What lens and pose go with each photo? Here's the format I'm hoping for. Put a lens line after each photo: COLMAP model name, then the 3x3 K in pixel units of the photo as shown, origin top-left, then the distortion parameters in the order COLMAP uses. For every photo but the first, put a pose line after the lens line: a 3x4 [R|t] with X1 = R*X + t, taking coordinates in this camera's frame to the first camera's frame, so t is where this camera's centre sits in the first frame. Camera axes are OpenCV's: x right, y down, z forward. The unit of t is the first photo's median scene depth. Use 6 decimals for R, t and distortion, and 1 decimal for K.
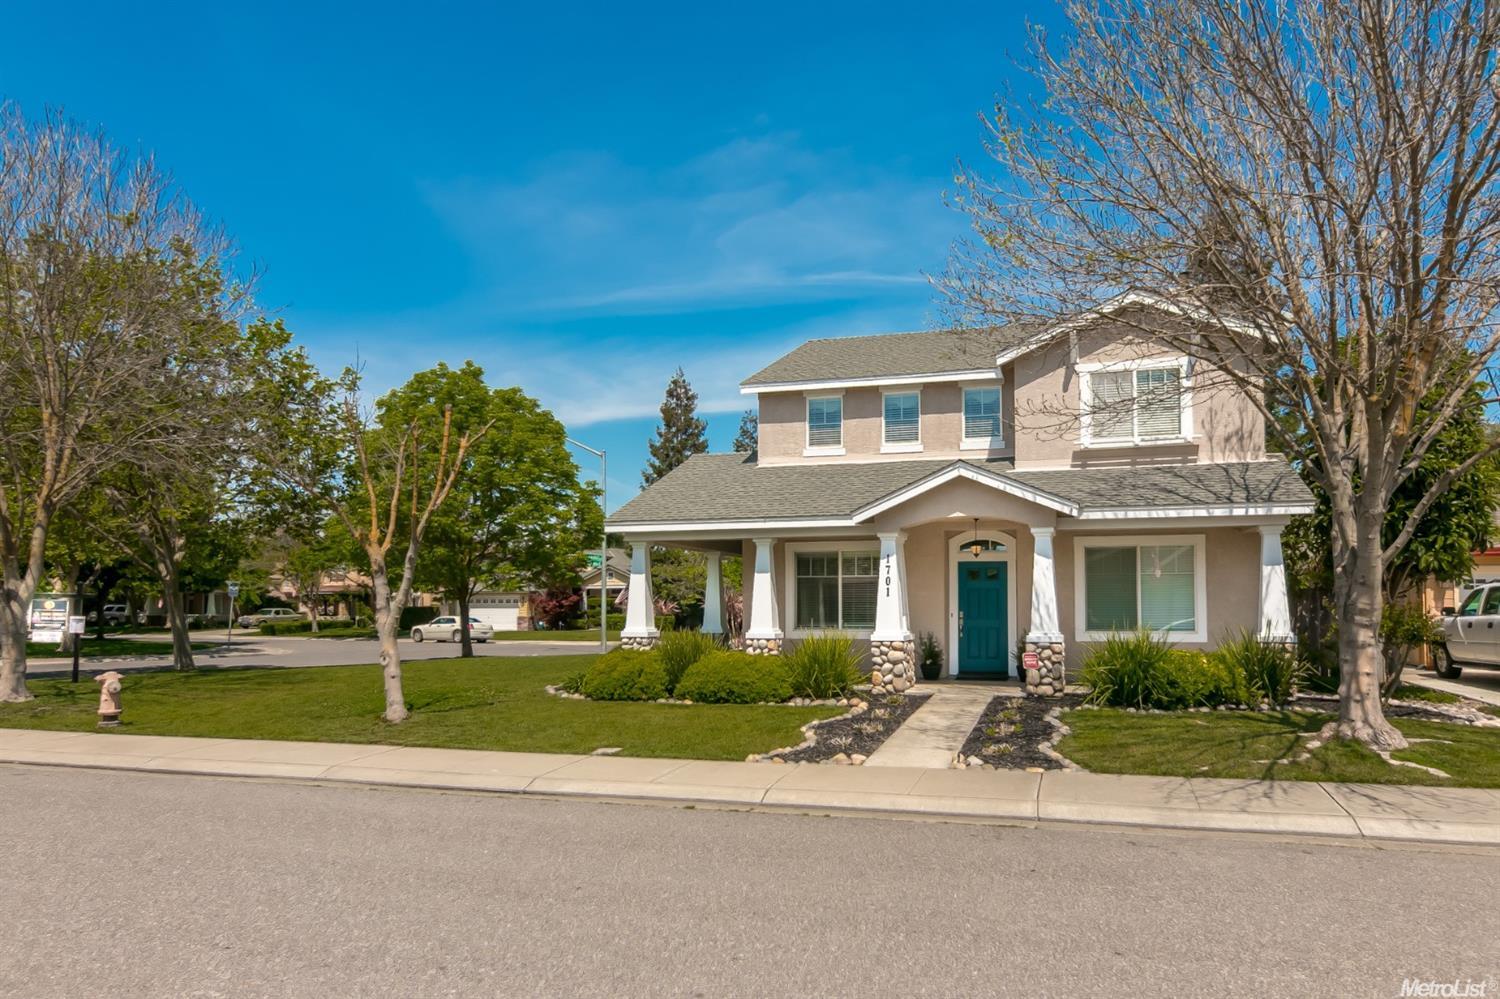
lens RADIAL K [[969.7, 0, 751.3], [0, 969.7, 498.1], [0, 0, 1]] dist [-0.000124, 0.001866]
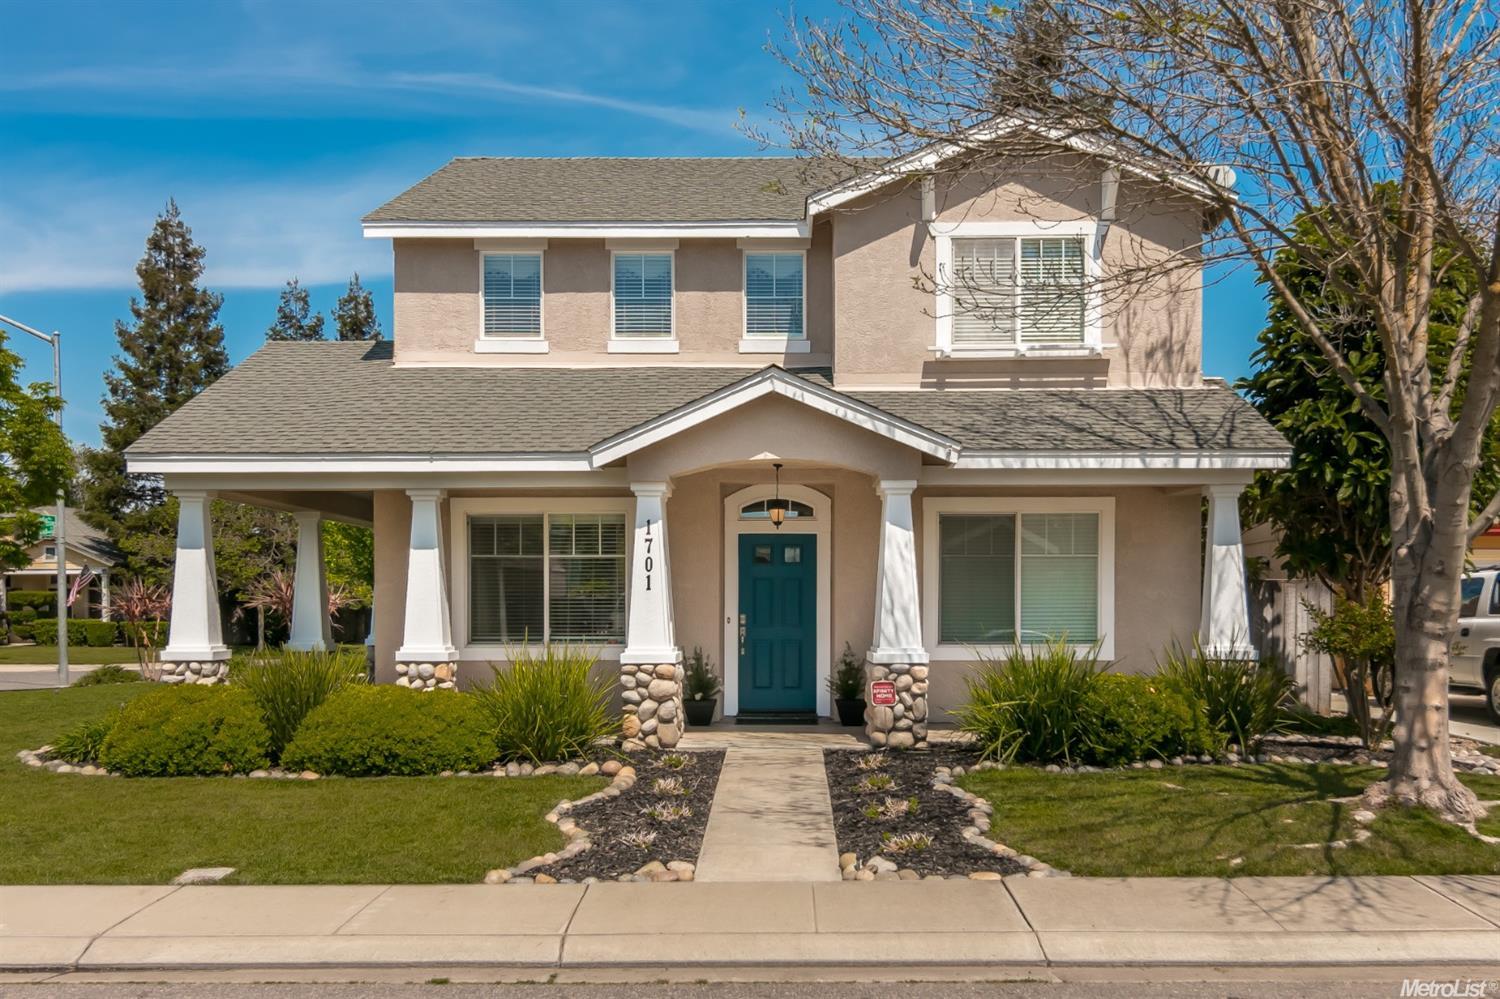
lens RADIAL K [[1533.6, 0, 740.1], [0, 1533.6, 555.9], [0, 0, 1]] dist [0.000762, 0.000000]
pose [[0.960553, 0.009109, 0.277946, -0.072991], [-0.031001, 0.996741, 0.074472, 0.008665], [-0.276362, -0.080151, 0.957705, 0.083895]]
